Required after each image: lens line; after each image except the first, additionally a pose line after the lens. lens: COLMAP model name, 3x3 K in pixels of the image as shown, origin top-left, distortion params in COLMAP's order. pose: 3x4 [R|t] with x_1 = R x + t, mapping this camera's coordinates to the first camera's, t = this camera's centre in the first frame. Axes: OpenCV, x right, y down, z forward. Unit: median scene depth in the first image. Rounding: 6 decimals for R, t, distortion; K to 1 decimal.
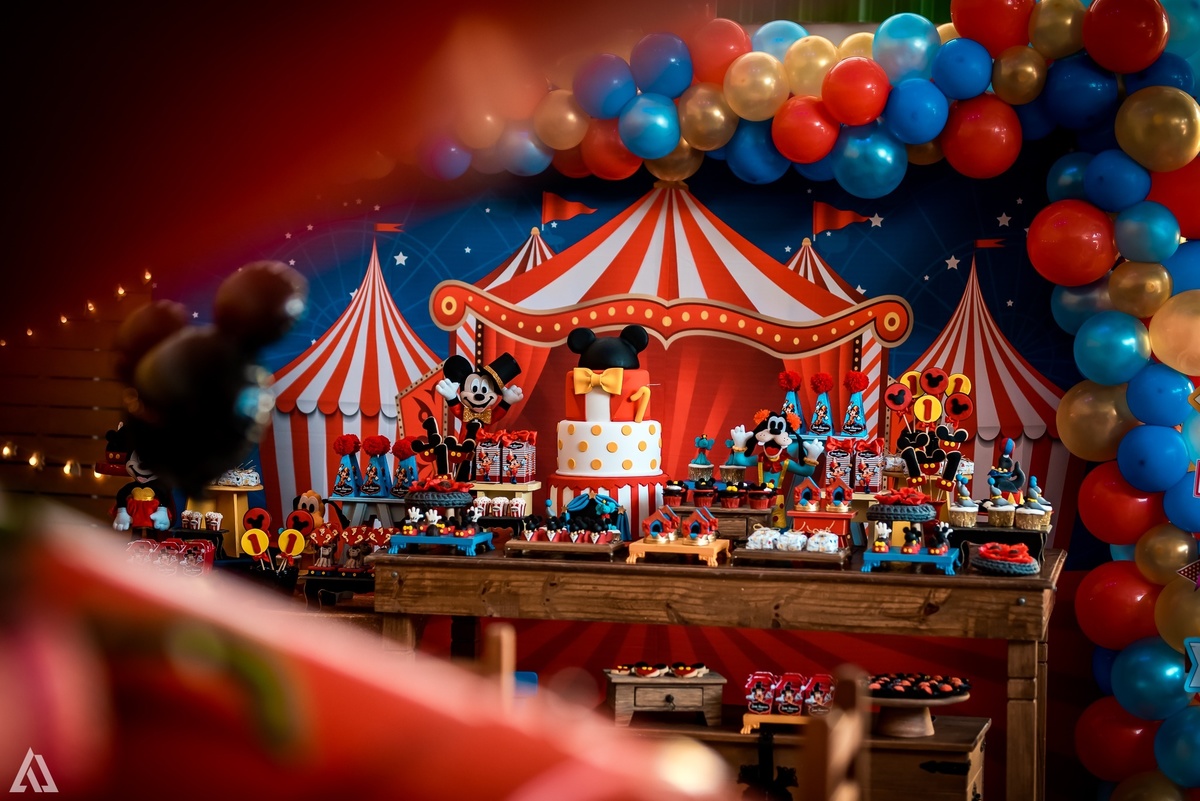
lens RADIAL K [[2878.8, 0, 600.0], [0, 2878.8, 400.5], [0, 0, 1]] dist [-0.037743, -0.050702]
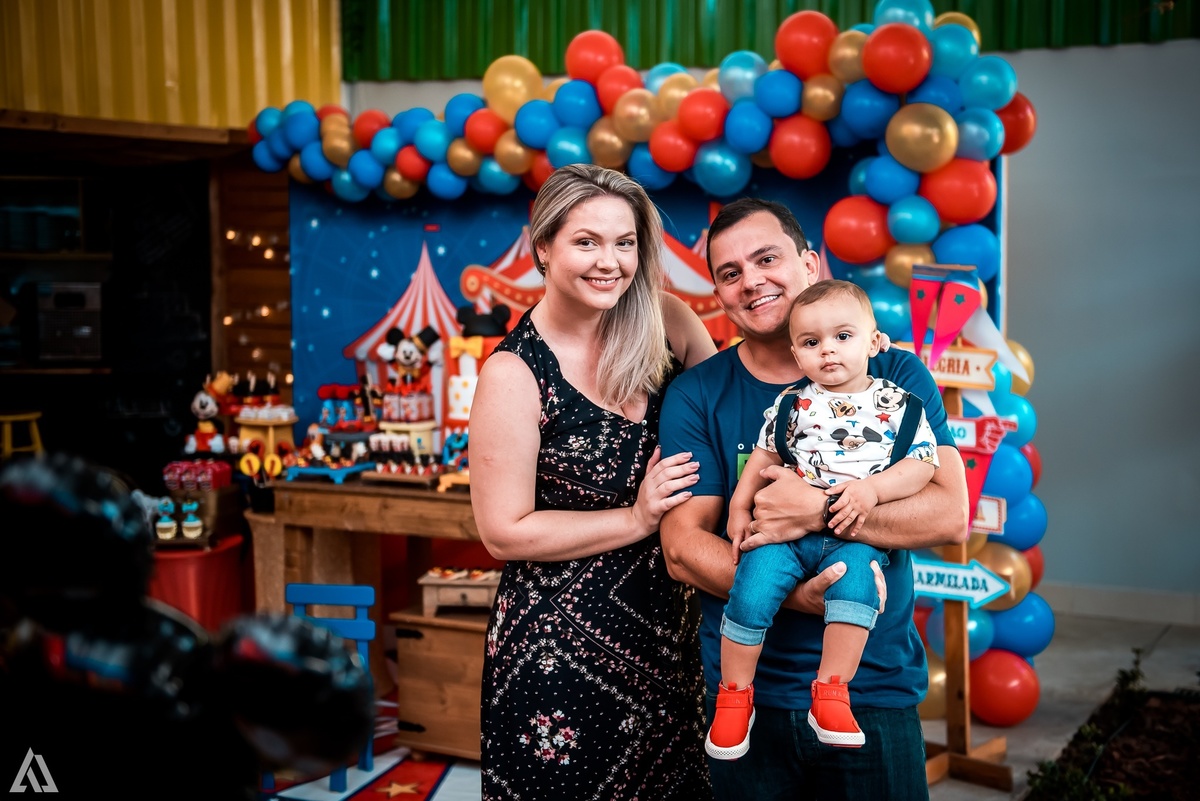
lens RADIAL K [[1709.6, 0, 663.6], [0, 1709.6, 400.7], [0, 0, 1]] dist [0.186147, -0.031298]
pose [[0.963993, -0.002121, -0.265921, 0.308446], [0.017547, 0.998296, 0.055647, -0.025450], [0.265349, -0.058310, 0.962387, 0.273754]]
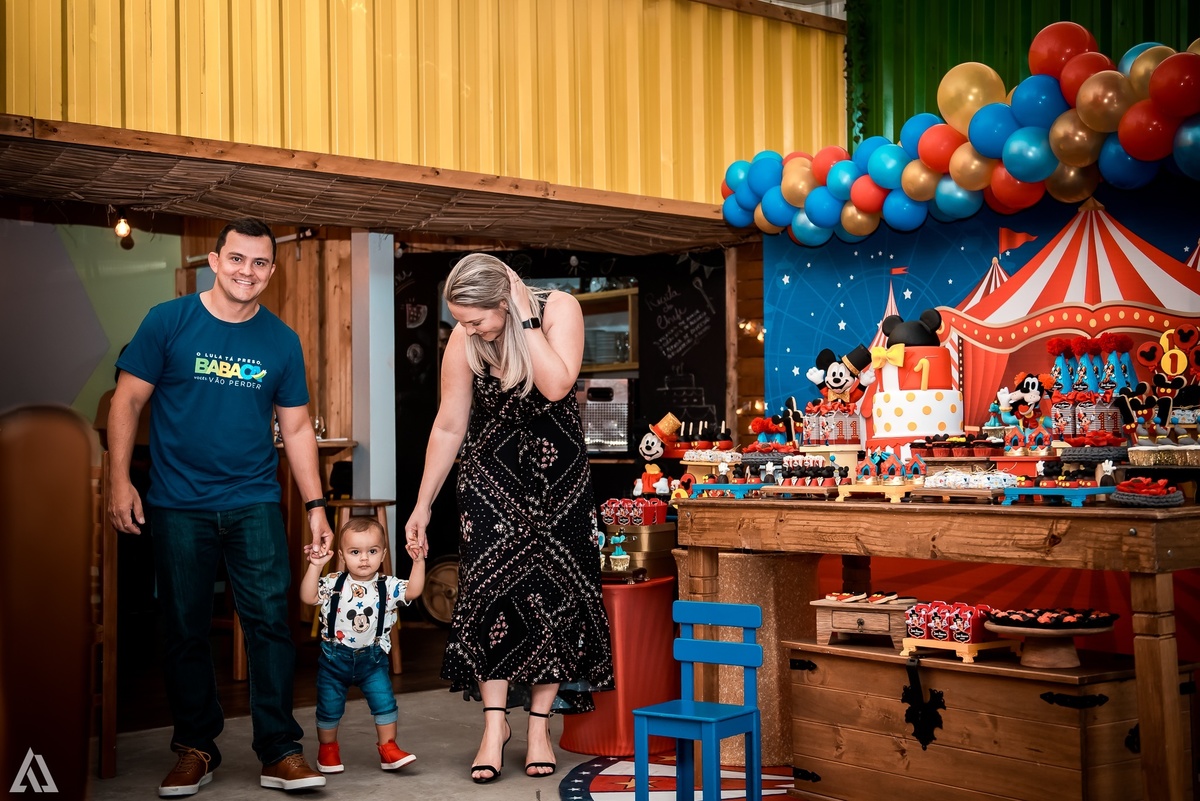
lens RADIAL K [[1613.1, 0, 600.7], [0, 1613.1, 374.2], [0, 0, 1]] dist [0.085511, 0.003255]
pose [[0.774058, -0.059249, -0.630336, 0.338436], [0.003526, 0.995999, -0.089290, 0.061616], [0.633105, 0.066892, 0.771170, 0.430864]]
